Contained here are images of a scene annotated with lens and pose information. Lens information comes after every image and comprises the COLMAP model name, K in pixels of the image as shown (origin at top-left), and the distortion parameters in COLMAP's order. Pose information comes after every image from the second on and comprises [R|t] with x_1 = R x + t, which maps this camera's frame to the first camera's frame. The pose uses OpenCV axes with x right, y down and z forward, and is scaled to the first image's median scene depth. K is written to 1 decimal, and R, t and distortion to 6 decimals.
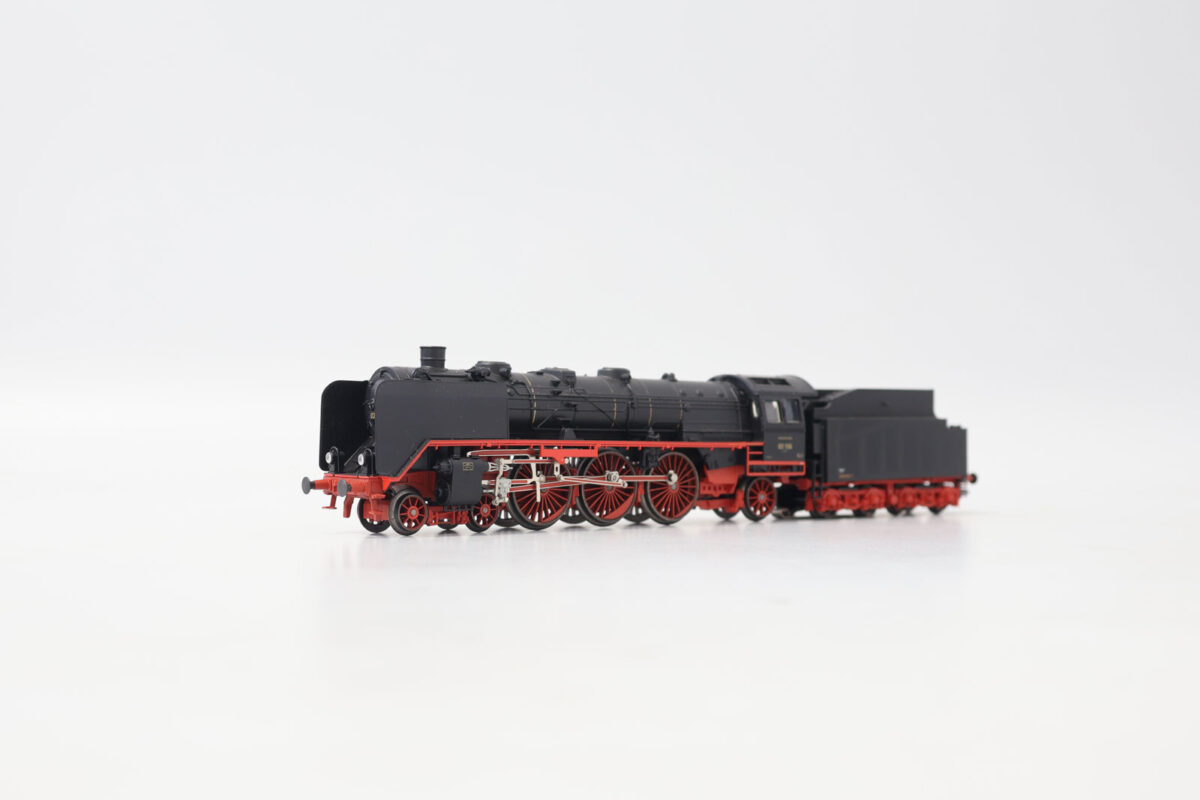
lens RADIAL K [[1556.6, 0, 600.0], [0, 1556.6, 400.0], [0, 0, 1]] dist [0.005954, 0.001526]
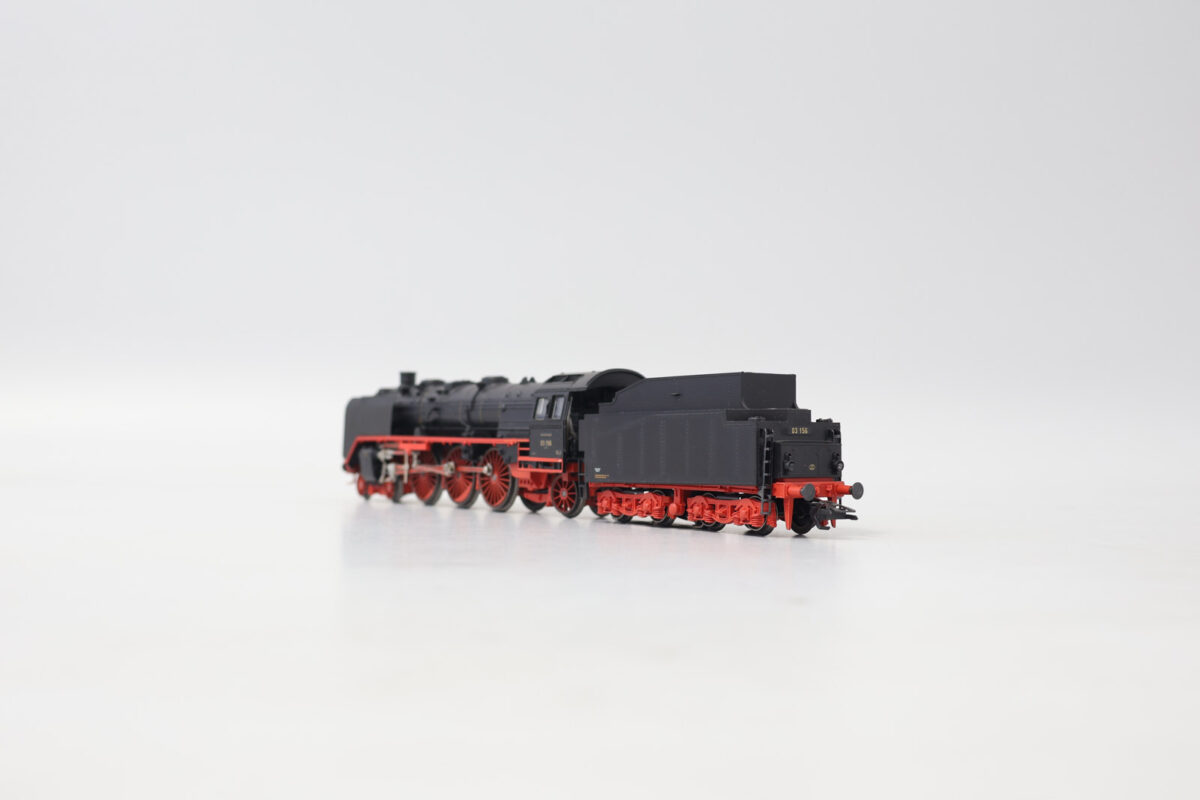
lens RADIAL K [[1556.6, 0, 600.0], [0, 1556.6, 400.0], [0, 0, 1]] dist [0.005954, 0.001526]
pose [[-0.071077, -0.038978, -0.996709, 1.165012], [0.002348, 0.999227, -0.039244, 0.043338], [0.997468, -0.005129, -0.070931, 1.154434]]
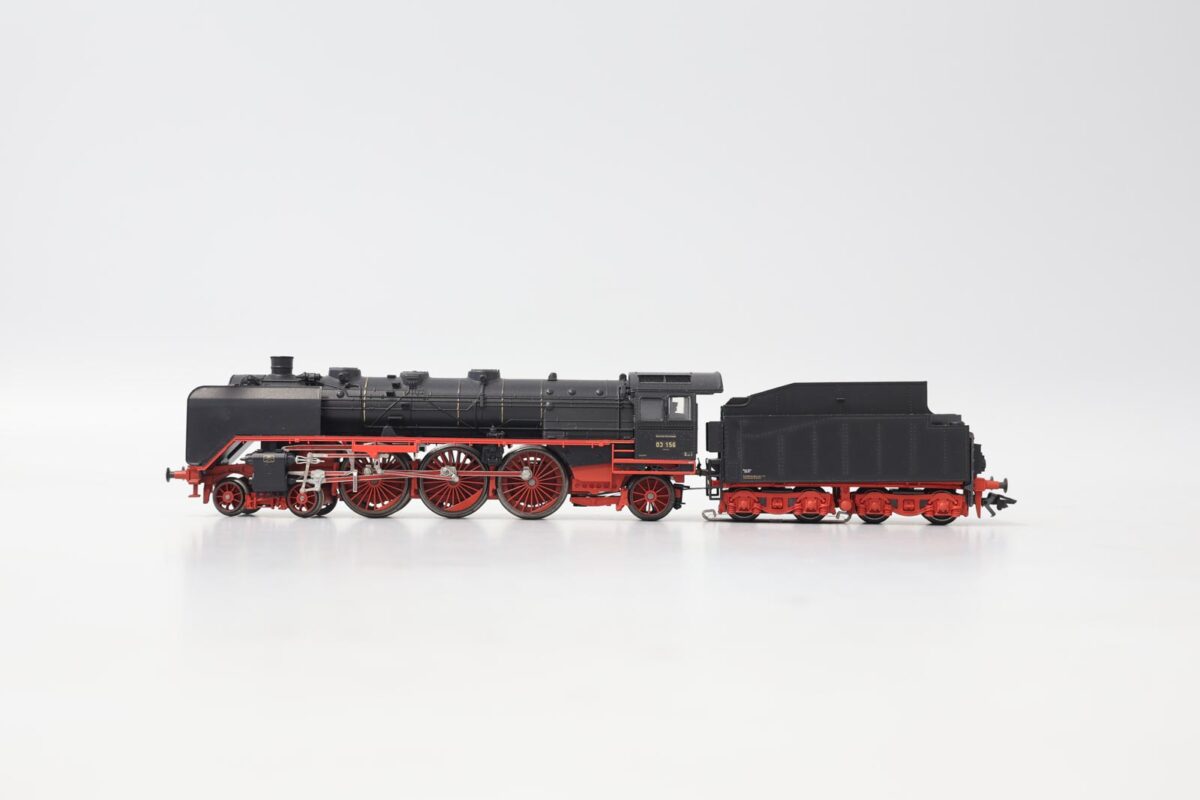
lens RADIAL K [[1556.6, 0, 600.0], [0, 1556.6, 400.0], [0, 0, 1]] dist [0.005954, 0.001526]
pose [[0.743572, -0.014406, -0.668501, 0.769799], [0.012159, 0.999894, -0.008023, 0.009610], [0.668545, -0.002163, 0.743668, 0.262001]]
